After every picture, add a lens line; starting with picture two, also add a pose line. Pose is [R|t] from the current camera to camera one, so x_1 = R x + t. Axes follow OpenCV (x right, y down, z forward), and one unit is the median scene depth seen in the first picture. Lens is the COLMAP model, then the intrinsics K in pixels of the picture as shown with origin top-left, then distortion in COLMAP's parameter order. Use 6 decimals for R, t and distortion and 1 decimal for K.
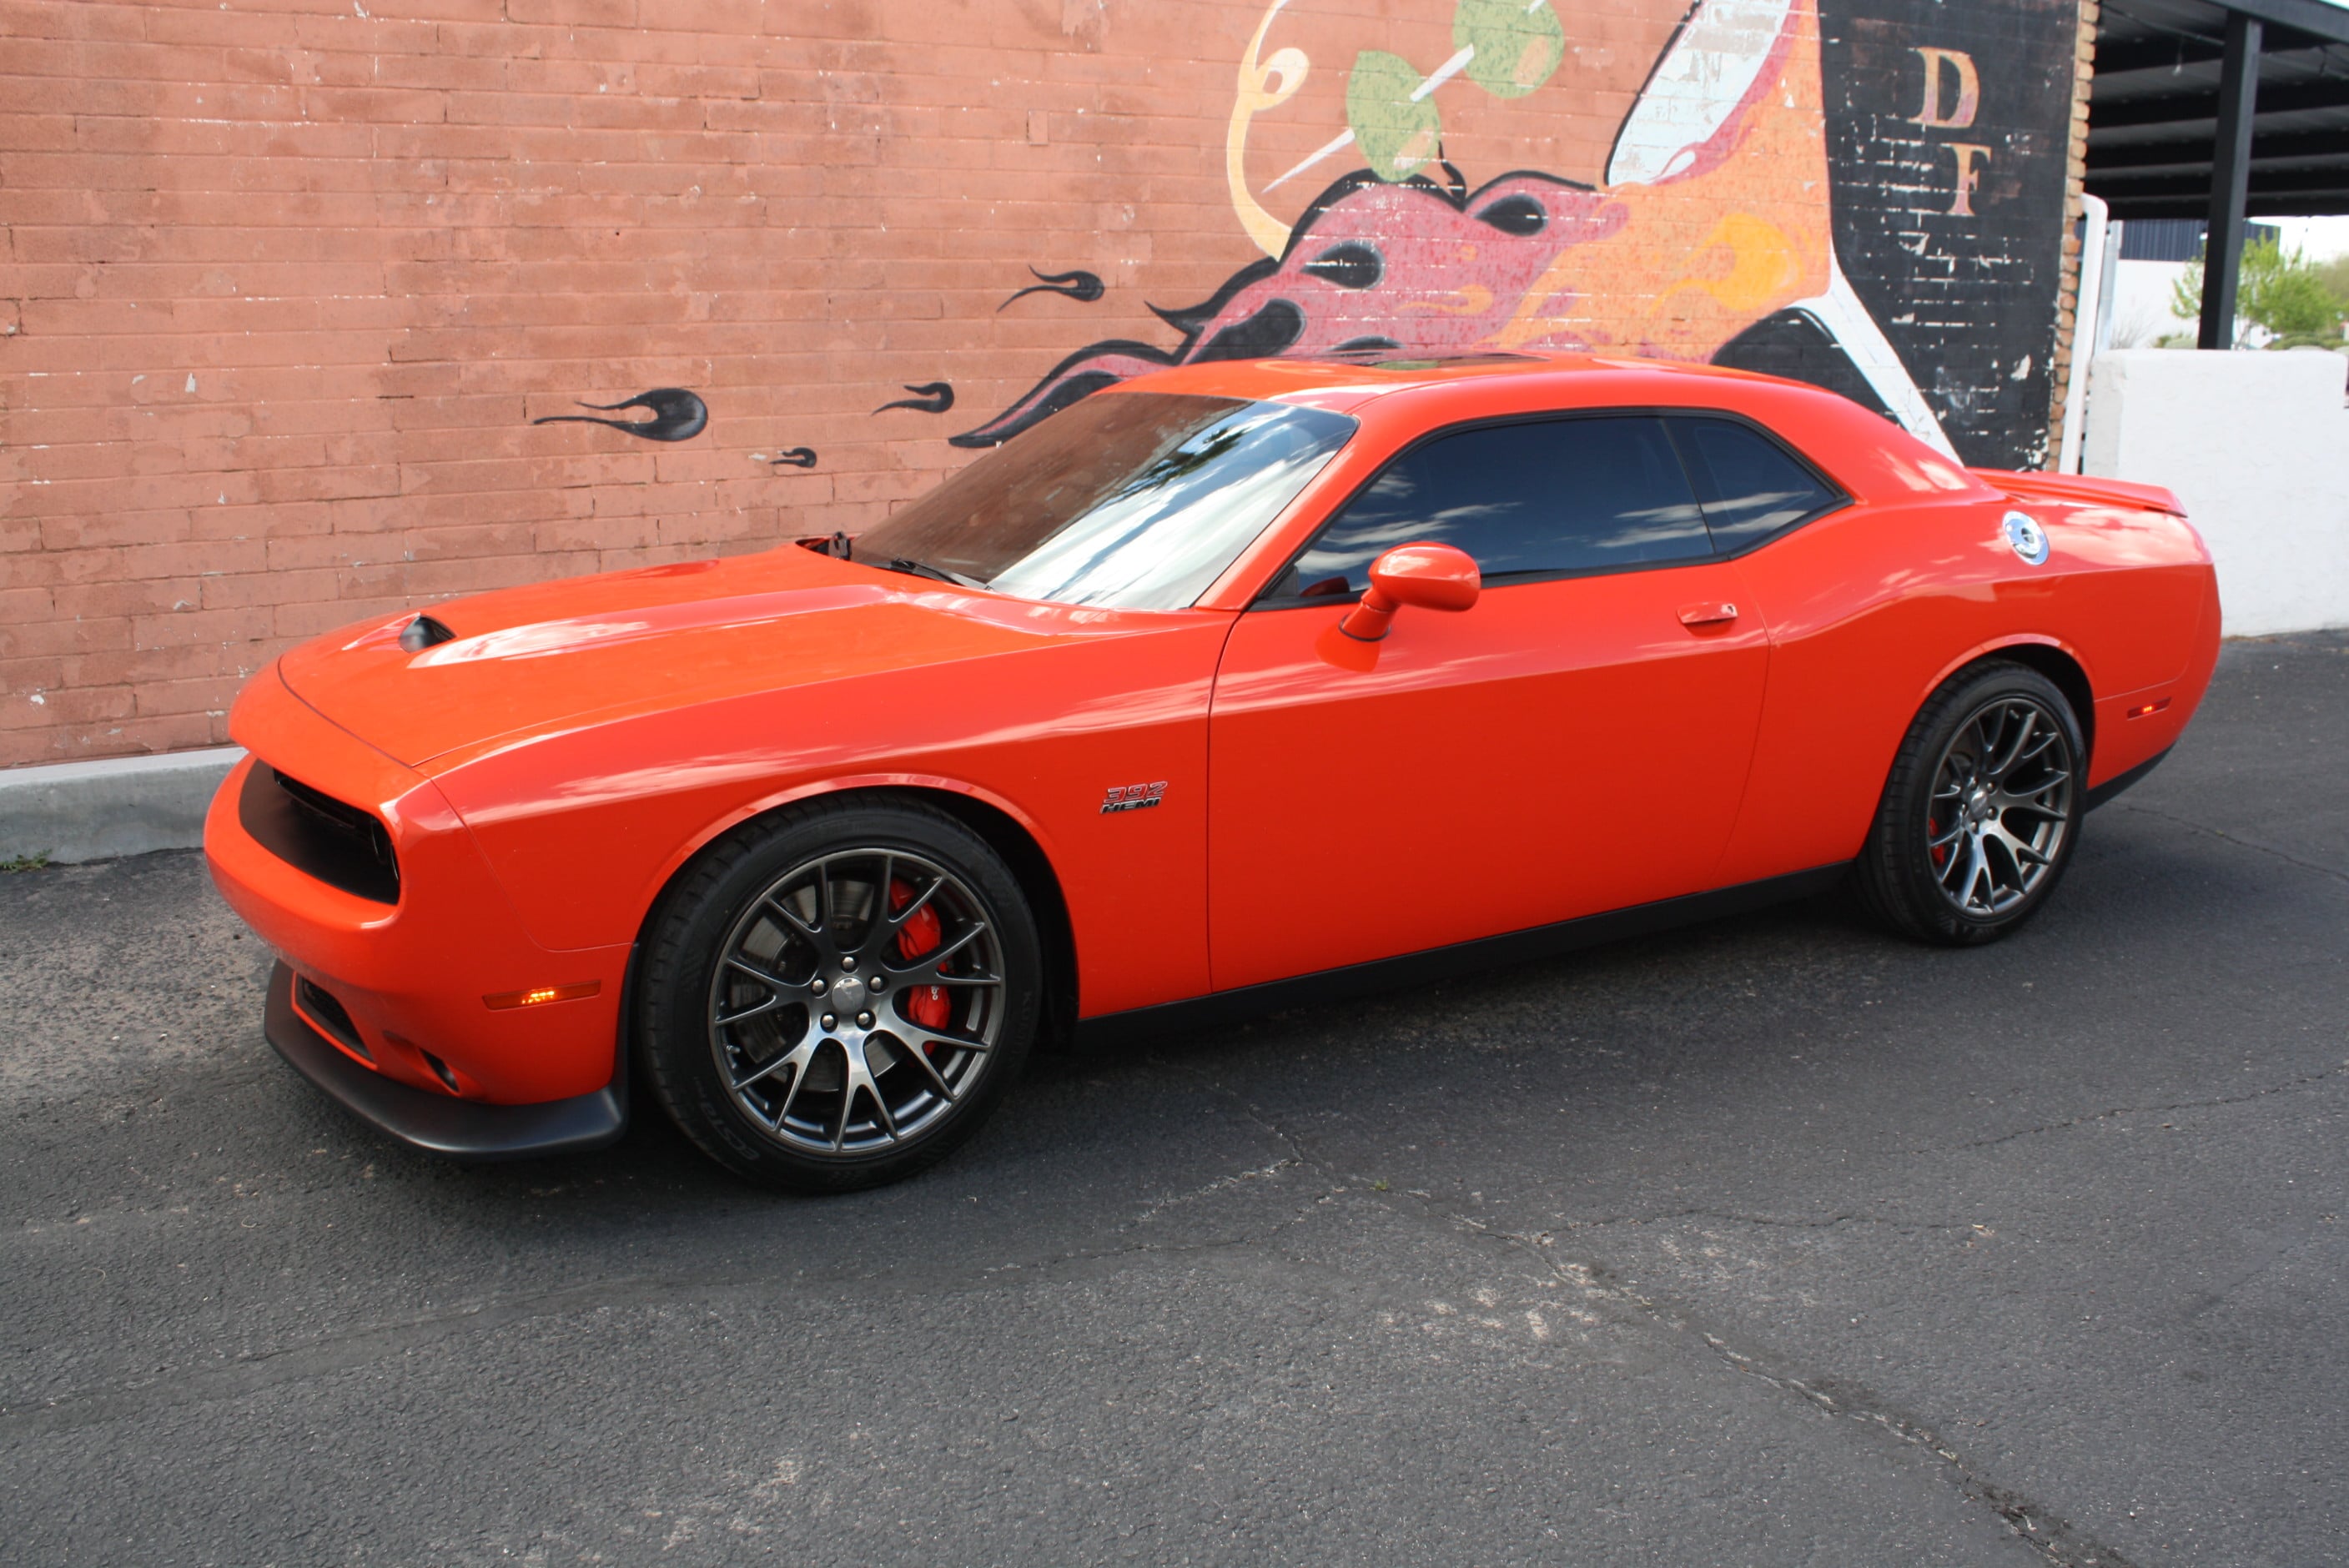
lens RADIAL K [[2130.0, 0, 1207.8], [0, 2130.0, 780.5], [0, 0, 1]] dist [-0.157446, 0.152491]
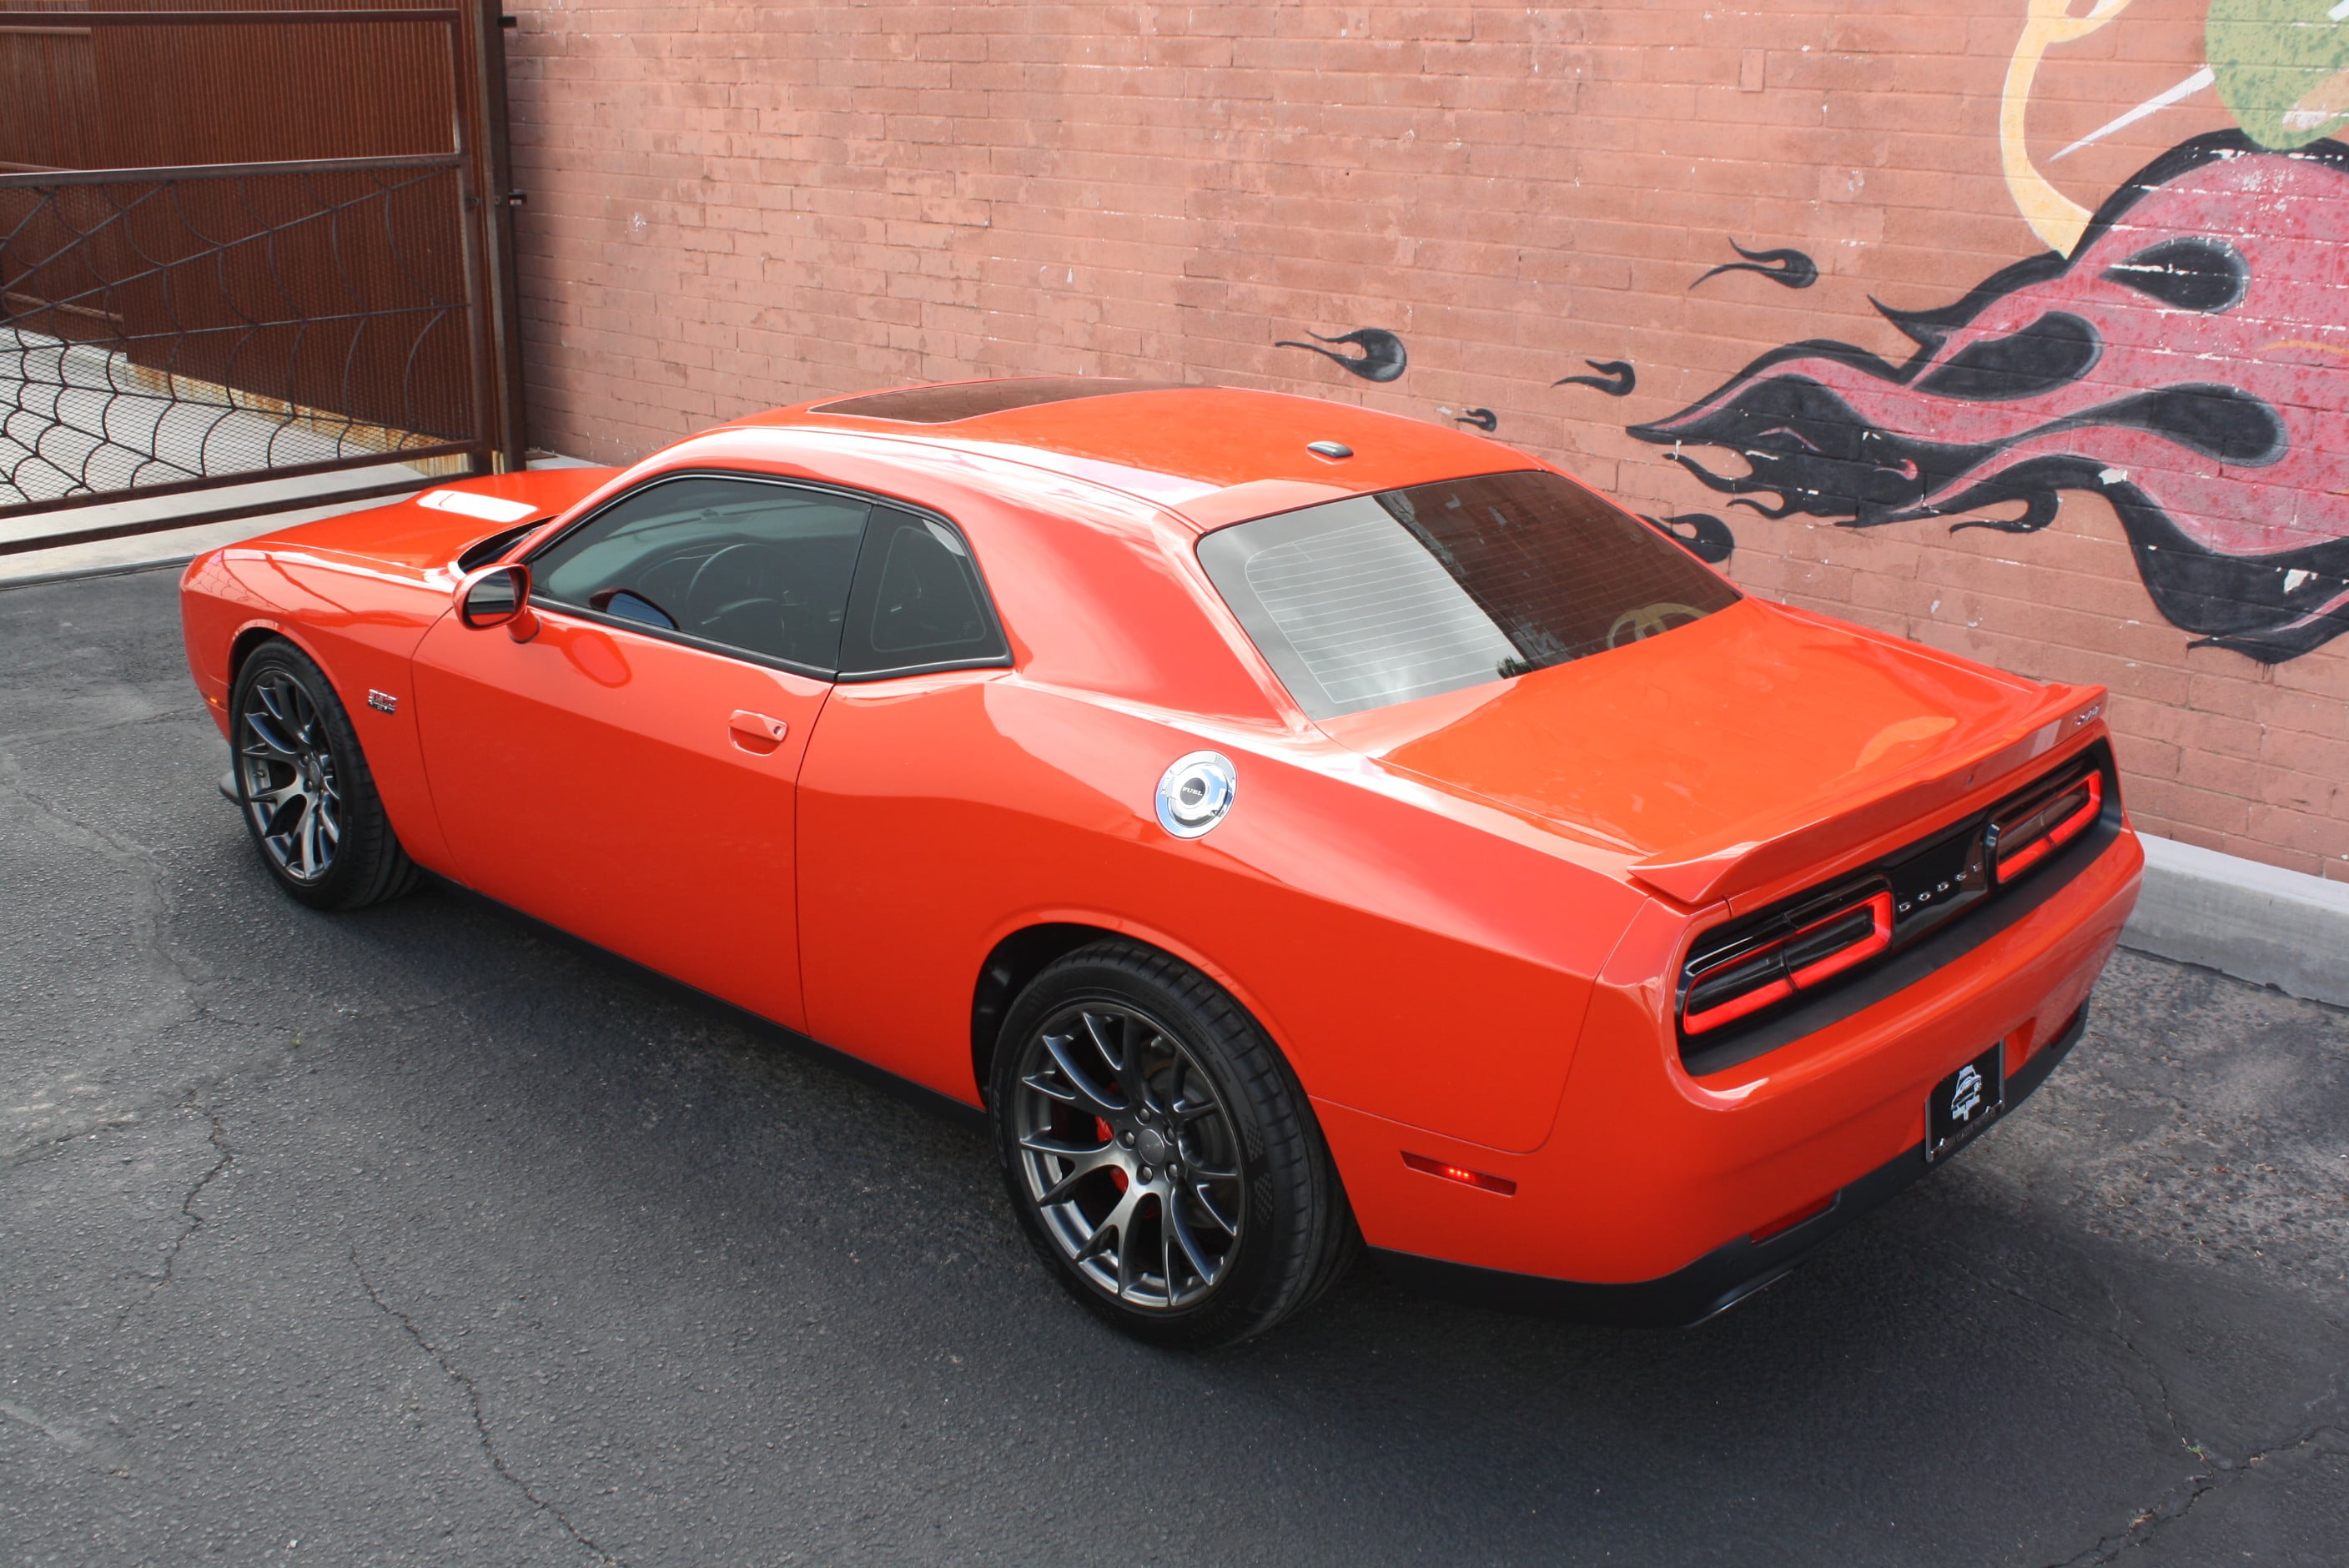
lens RADIAL K [[2329.4, 0, 1199.9], [0, 2329.4, 774.3], [0, 0, 1]] dist [-0.140962, 0.157003]
pose [[0.298063, 0.290737, -0.909192, 0.793988], [-0.228807, 0.946479, 0.227650, -0.218470], [0.926718, 0.140176, 0.348633, 0.562924]]
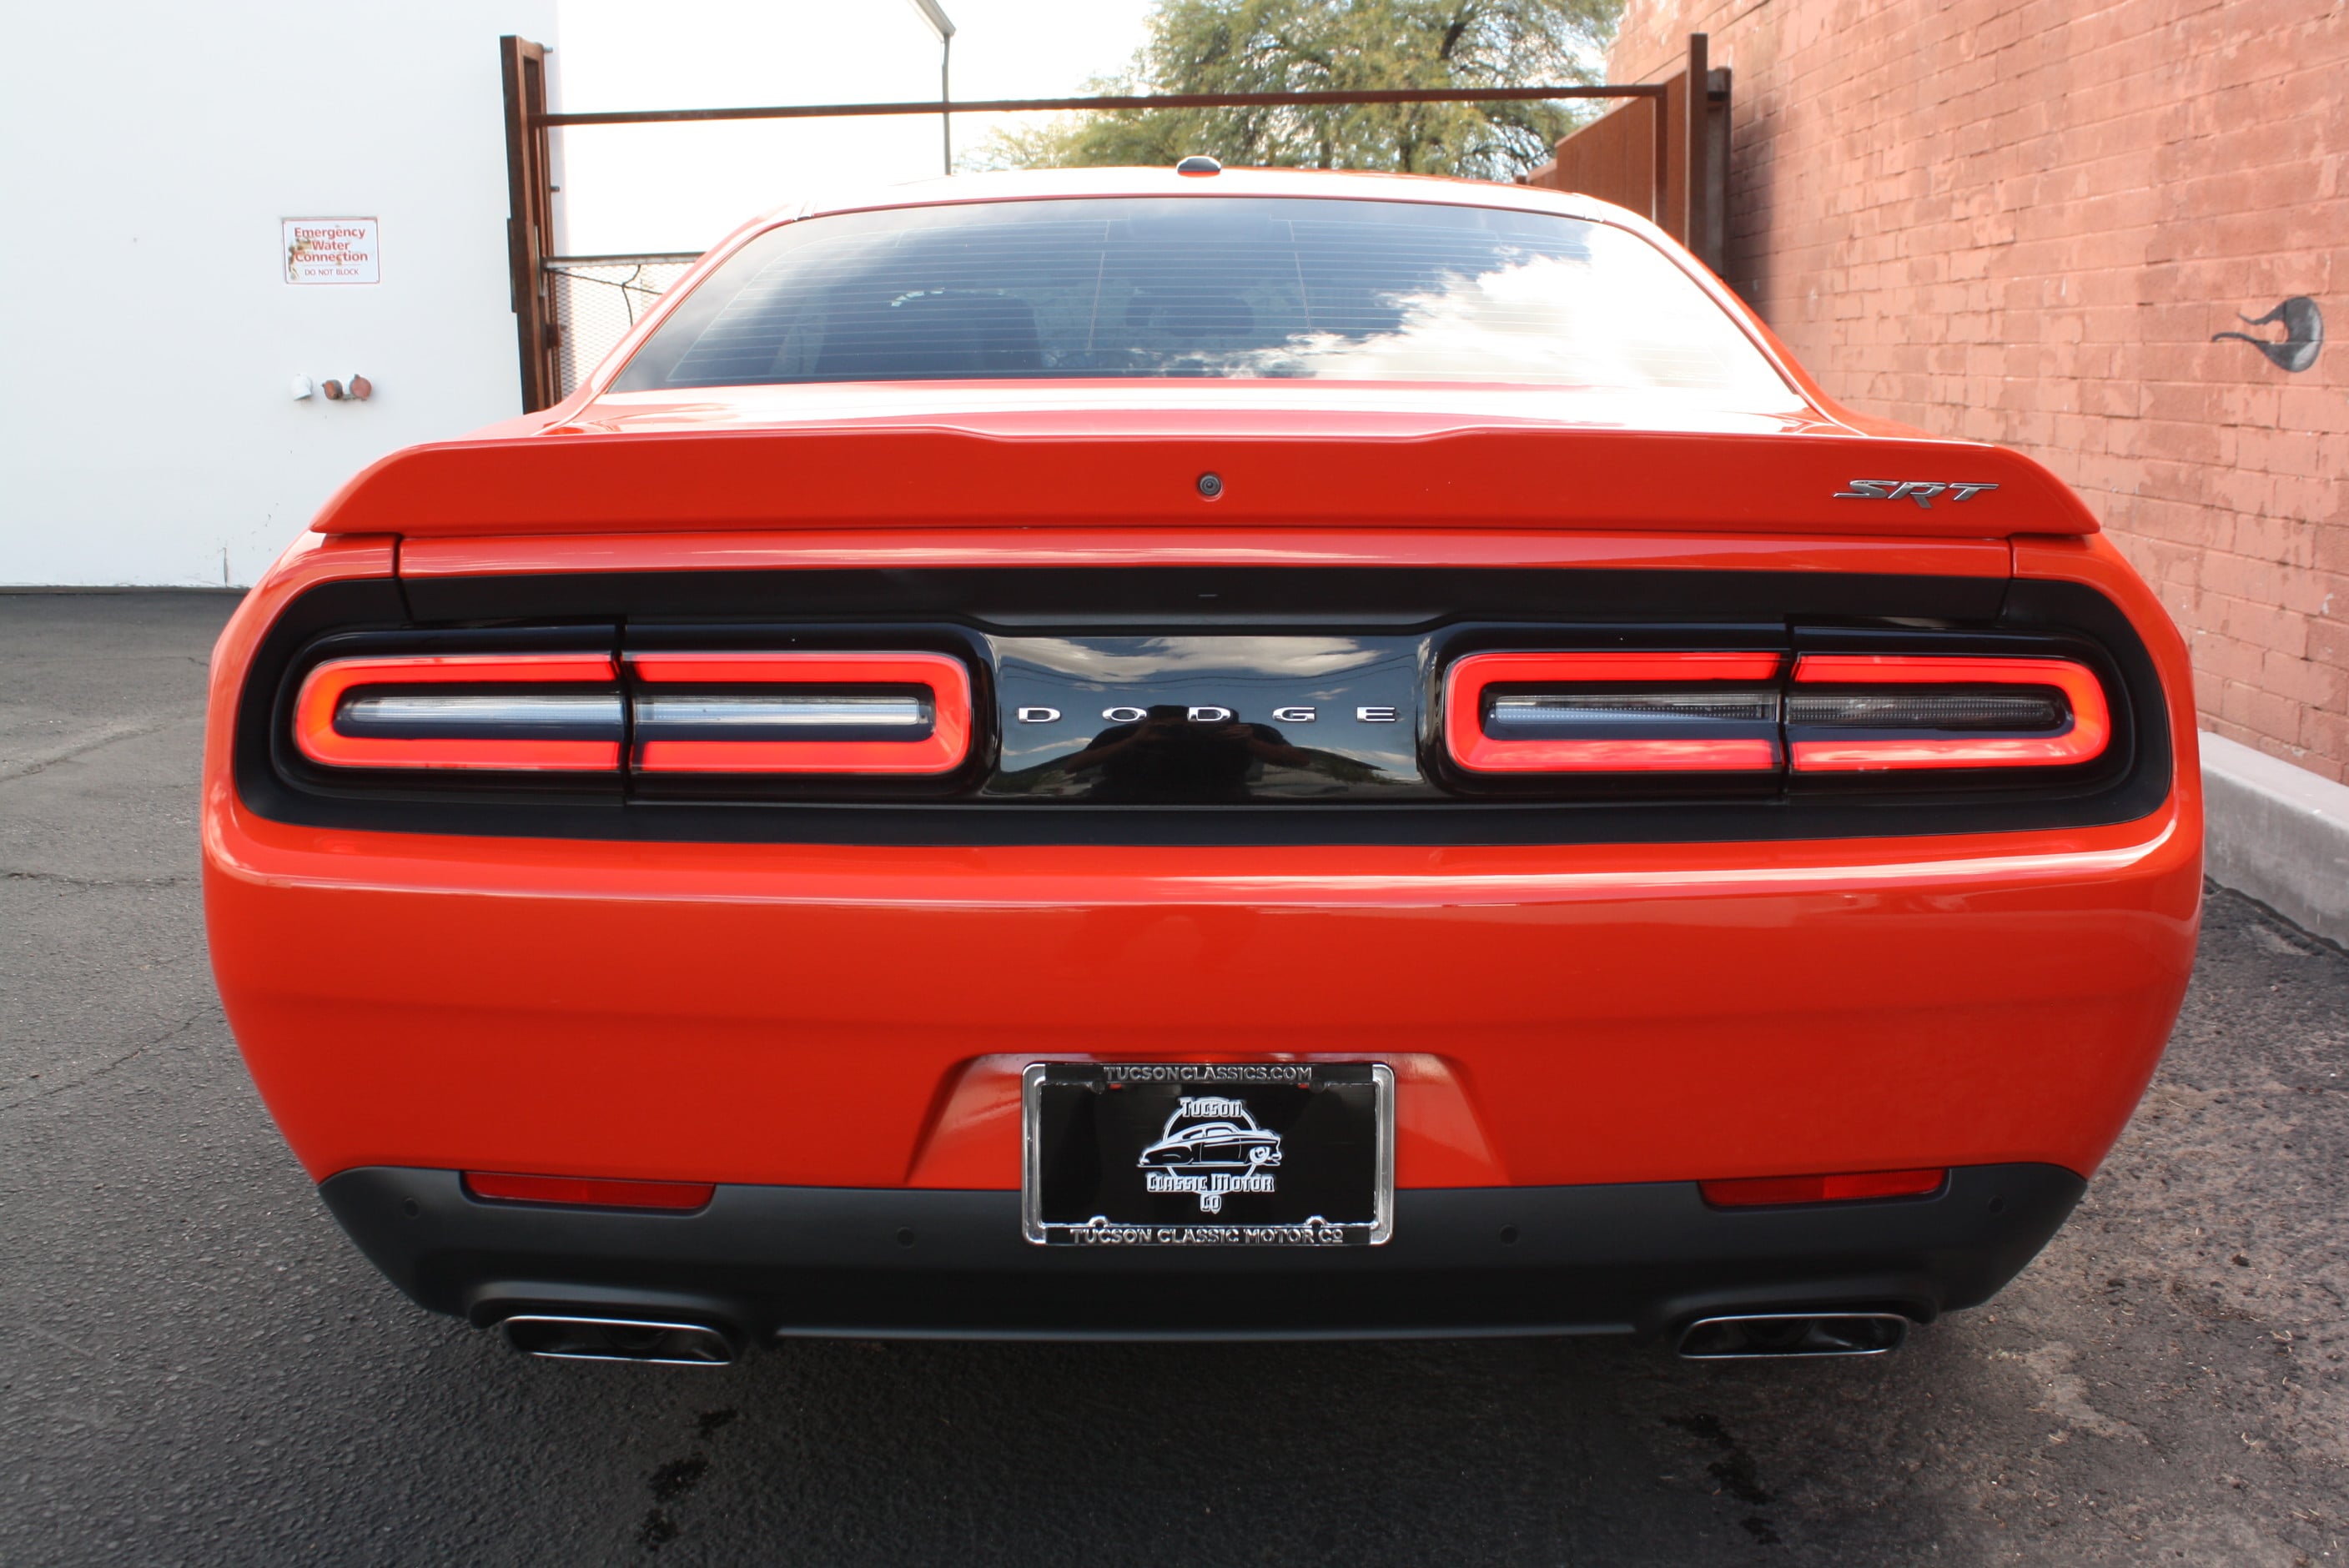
lens RADIAL K [[2237.7, 0, 1210.6], [0, 2237.7, 775.0], [0, 0, 1]] dist [-0.153635, 0.157324]
pose [[-0.494150, 0.163054, -0.853949, 0.575040], [-0.186427, 0.939531, 0.287273, -0.176731], [0.849153, 0.301155, -0.433872, 1.054824]]
